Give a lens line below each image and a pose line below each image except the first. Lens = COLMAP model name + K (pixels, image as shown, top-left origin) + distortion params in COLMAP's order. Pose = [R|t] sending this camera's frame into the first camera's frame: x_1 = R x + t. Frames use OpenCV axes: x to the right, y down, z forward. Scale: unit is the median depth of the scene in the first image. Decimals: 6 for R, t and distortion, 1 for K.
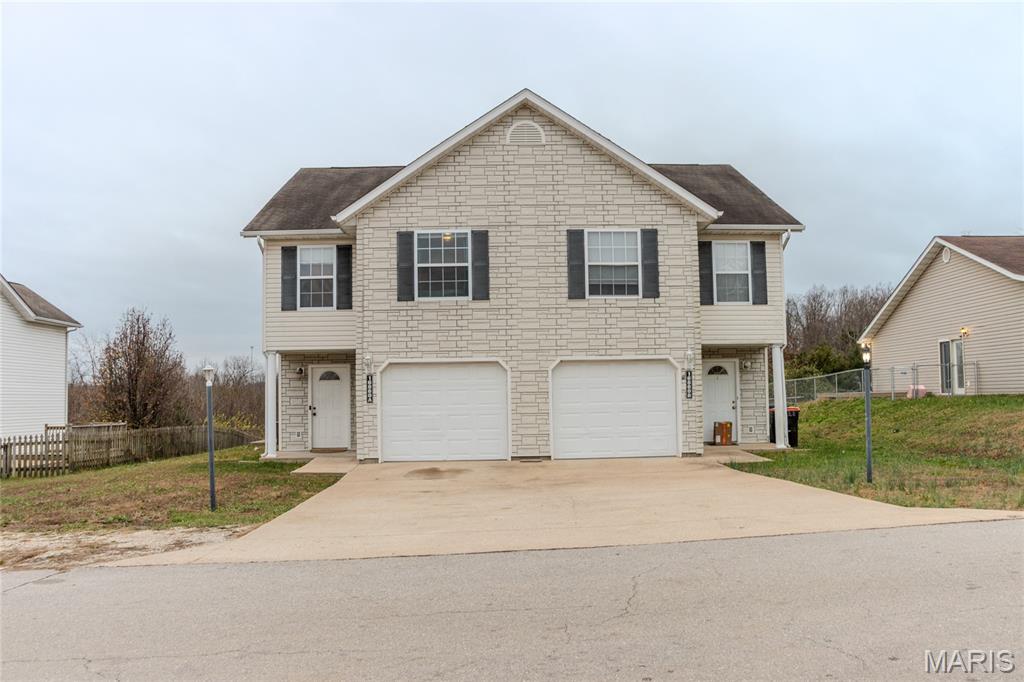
lens RADIAL K [[891.2, 0, 512.0], [0, 891.2, 341.0], [0, 0, 1]] dist [-0.199629, 0.209768]
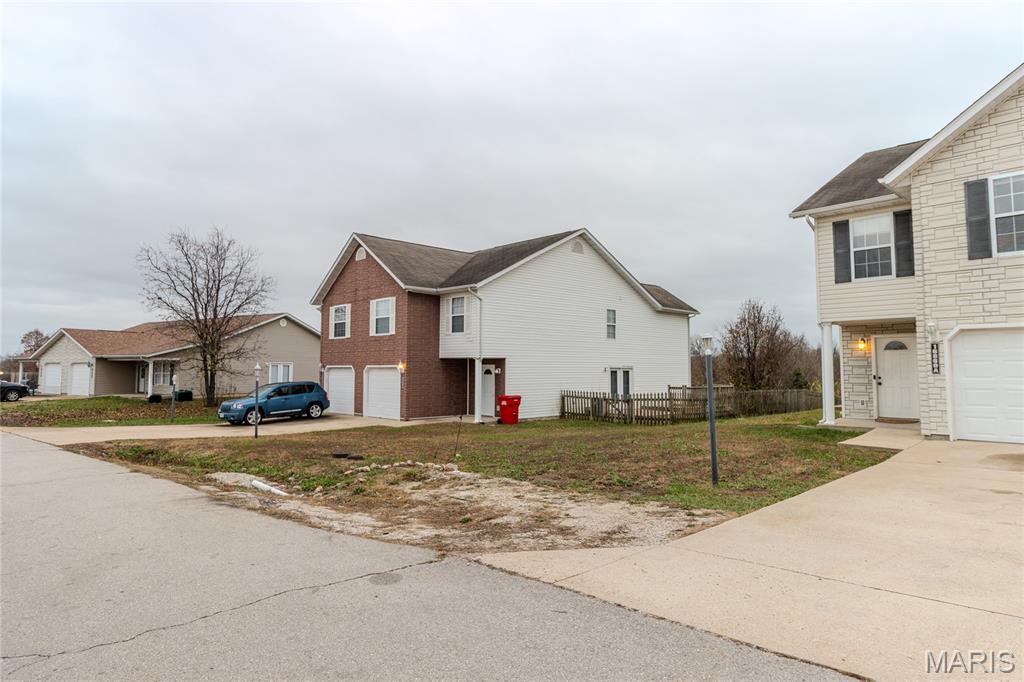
lens RADIAL K [[604.2, 0, 516.5], [0, 604.2, 326.9], [0, 0, 1]] dist [-0.004119, -0.000264]
pose [[0.679453, -0.034532, -0.732906, 0.003839], [0.035267, 0.999274, -0.014388, 0.014846], [0.732871, -0.016071, 0.680178, 0.252837]]
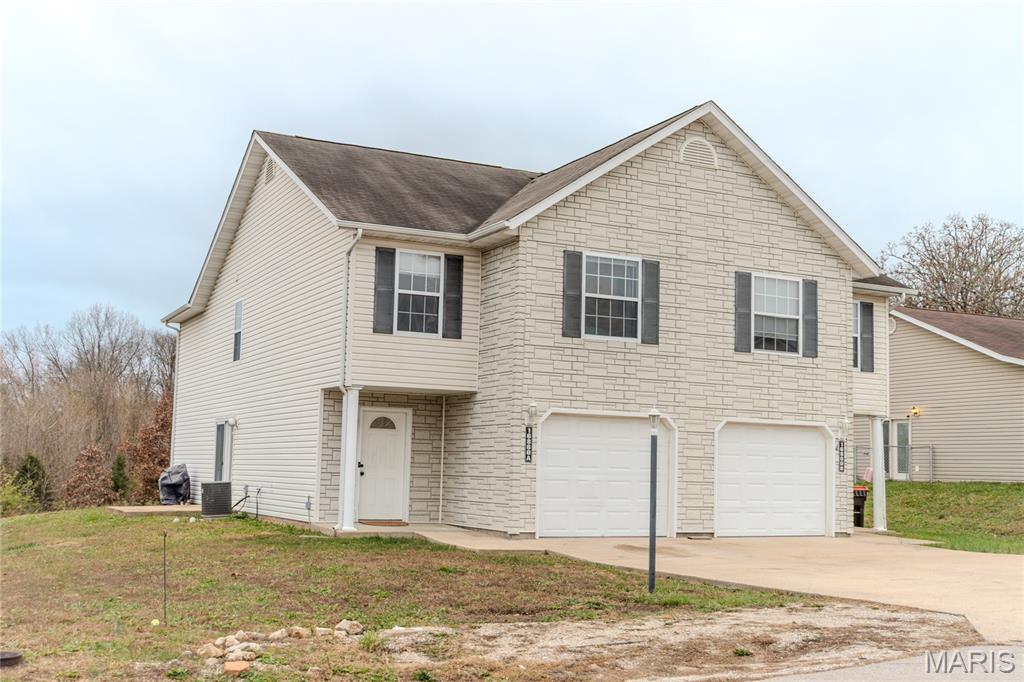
lens RADIAL K [[1204.3, 0, 512.0], [0, 1204.3, 341.0], [0, 0, 1]] dist [-0.083042, 0.289625]
pose [[0.900816, 0.085183, 0.425763, -0.628754], [-0.067333, 0.996111, -0.056833, 0.023979], [-0.428948, 0.022529, 0.903048, 0.035743]]
